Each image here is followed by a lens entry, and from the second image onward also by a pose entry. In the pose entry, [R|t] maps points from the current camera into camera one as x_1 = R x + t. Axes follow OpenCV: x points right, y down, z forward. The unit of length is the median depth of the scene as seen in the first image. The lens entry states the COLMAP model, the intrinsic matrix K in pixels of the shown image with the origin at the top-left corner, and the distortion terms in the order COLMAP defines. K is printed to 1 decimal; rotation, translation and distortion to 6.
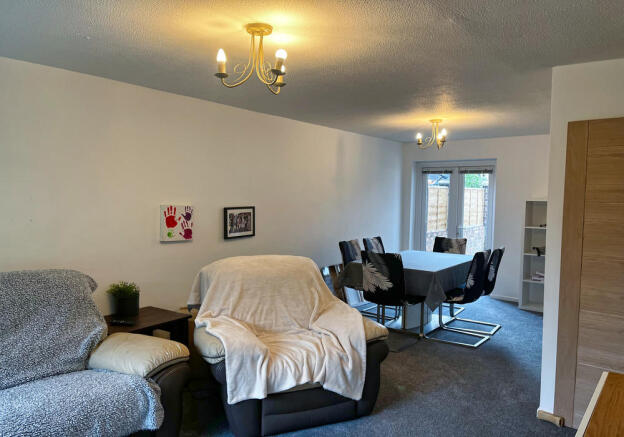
lens RADIAL K [[433.4, 0, 312.4], [0, 433.4, 222.8], [0, 0, 1]] dist [-0.004230, -0.001379]
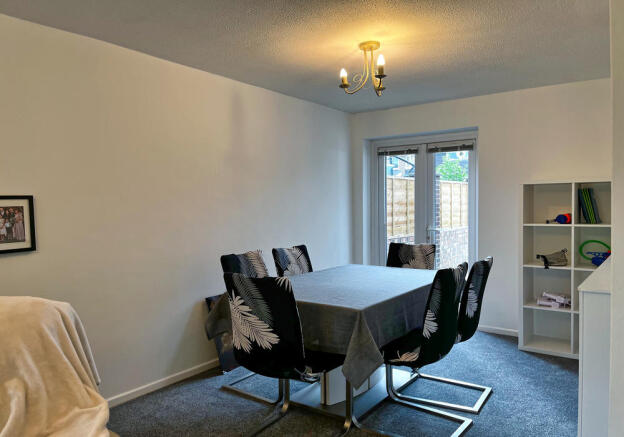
lens RADIAL K [[470.7, 0, 312.0], [0, 470.7, 218.5], [0, 0, 1]] dist [0.009050, 0.003281]
pose [[0.998582, -0.026003, 0.046454, 0.151545], [0.027329, 0.999230, -0.028143, 0.013688], [-0.045686, 0.029372, 0.998524, 0.328761]]
